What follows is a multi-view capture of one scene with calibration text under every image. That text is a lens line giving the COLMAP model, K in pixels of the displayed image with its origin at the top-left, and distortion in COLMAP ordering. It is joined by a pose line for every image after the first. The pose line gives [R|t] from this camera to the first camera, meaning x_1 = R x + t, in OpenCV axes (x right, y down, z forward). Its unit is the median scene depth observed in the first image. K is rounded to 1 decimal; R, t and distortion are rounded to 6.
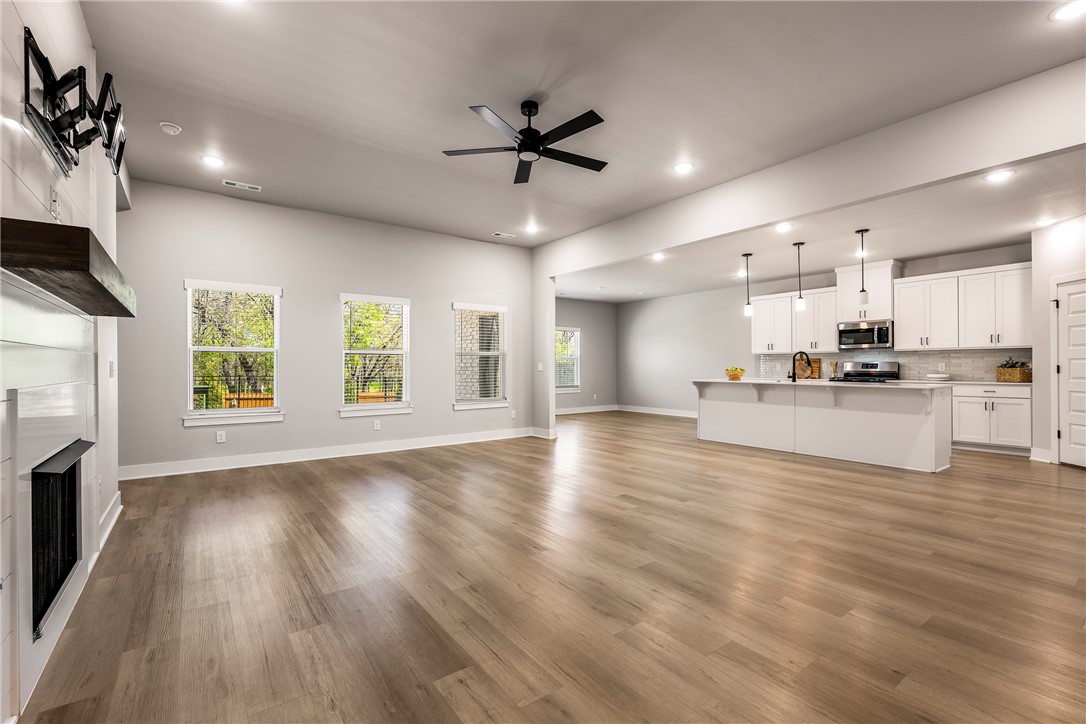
lens RADIAL K [[479.0, 0, 538.6], [0, 479.0, 367.6], [0, 0, 1]] dist [-0.000813, -0.000059]
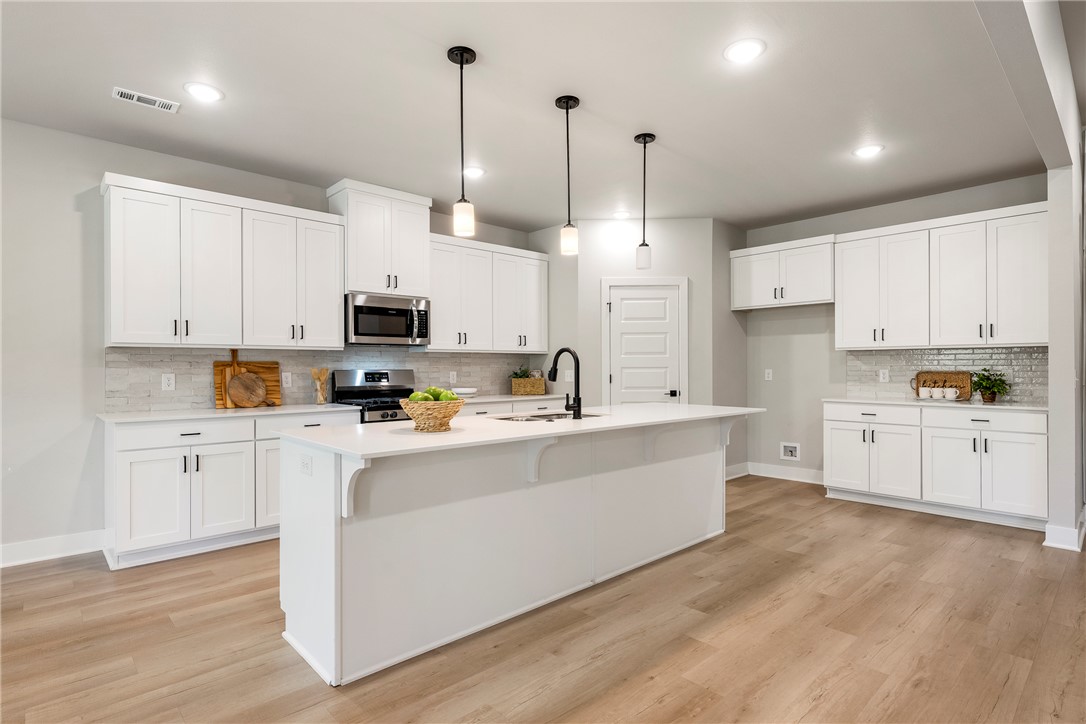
lens RADIAL K [[543.3, 0, 538.8], [0, 543.3, 364.1], [0, 0, 1]] dist [-0.003402, 0.000265]
pose [[-0.110190, 0.009134, 0.993869, 0.051160], [0.006244, 0.999944, -0.008498, -0.012924], [-0.993891, 0.005269, -0.110241, 0.966456]]
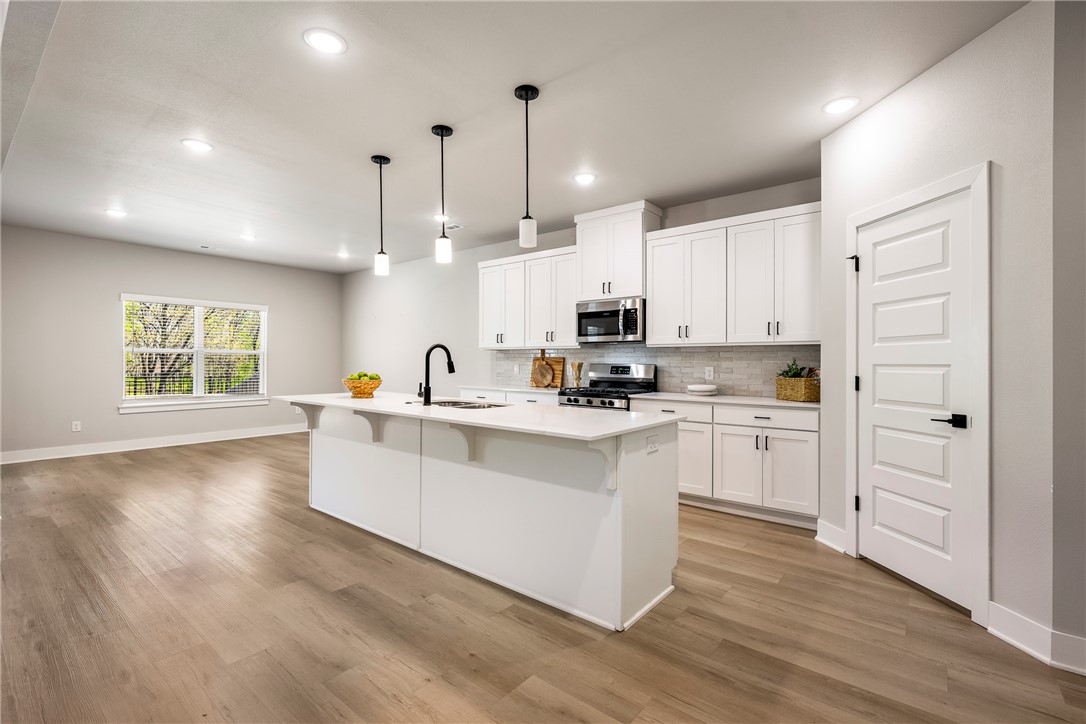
lens RADIAL K [[489.6, 0, 543.0], [0, 489.6, 362.0], [0, 0, 1]] dist [0.000312, -0.000121]
pose [[0.966253, 0.009119, 0.257435, 0.461720], [-0.008805, 0.999958, -0.002372, -0.012822], [-0.257446, 0.000025, 0.966293, 0.428253]]
